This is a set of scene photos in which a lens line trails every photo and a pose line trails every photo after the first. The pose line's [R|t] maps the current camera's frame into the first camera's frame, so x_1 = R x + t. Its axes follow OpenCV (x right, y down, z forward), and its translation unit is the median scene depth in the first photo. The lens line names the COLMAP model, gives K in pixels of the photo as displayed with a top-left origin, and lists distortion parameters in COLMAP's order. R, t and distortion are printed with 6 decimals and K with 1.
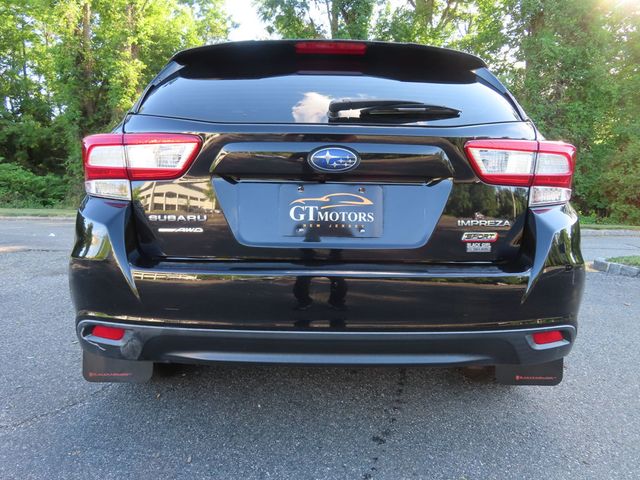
lens RADIAL K [[458.2, 0, 319.3], [0, 458.2, 243.0], [0, 0, 1]] dist [-0.006994, -0.002068]
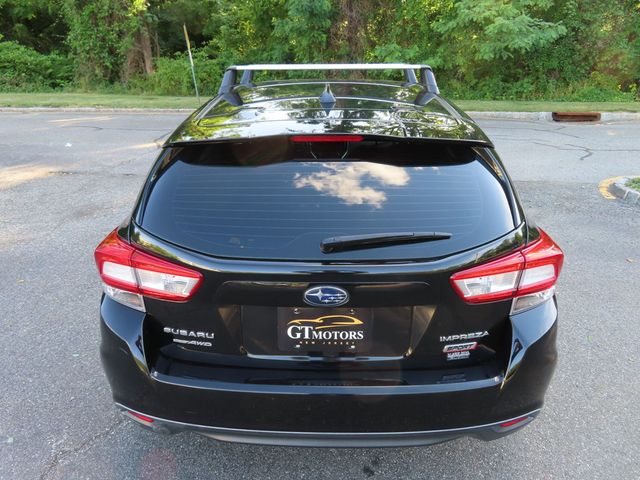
lens RADIAL K [[458.2, 0, 319.3], [0, 458.2, 243.0], [0, 0, 1]] dist [-0.006994, -0.002068]
pose [[0.998995, -0.003298, -0.044699, 0.060340], [0.016150, 0.956787, 0.290340, -0.566736], [0.041810, -0.290770, 0.955879, 0.001462]]
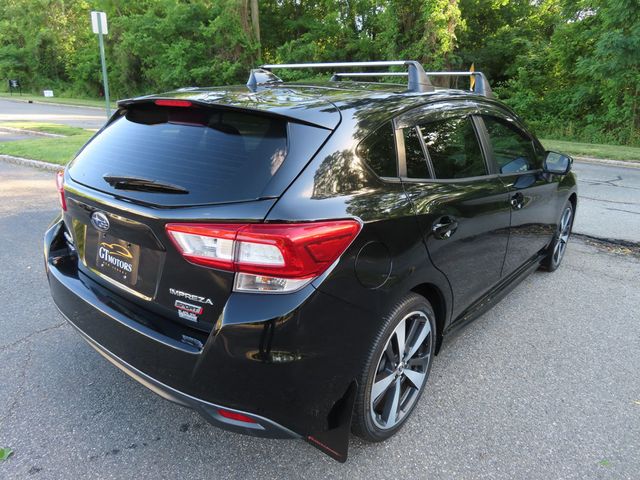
lens RADIAL K [[458.2, 0, 319.3], [0, 458.2, 243.0], [0, 0, 1]] dist [-0.006994, -0.002068]
pose [[0.759809, 0.205363, -0.616860, 1.208872], [-0.078753, 0.970887, 0.226222, -0.426624], [0.645359, -0.123306, 0.753861, 0.382186]]
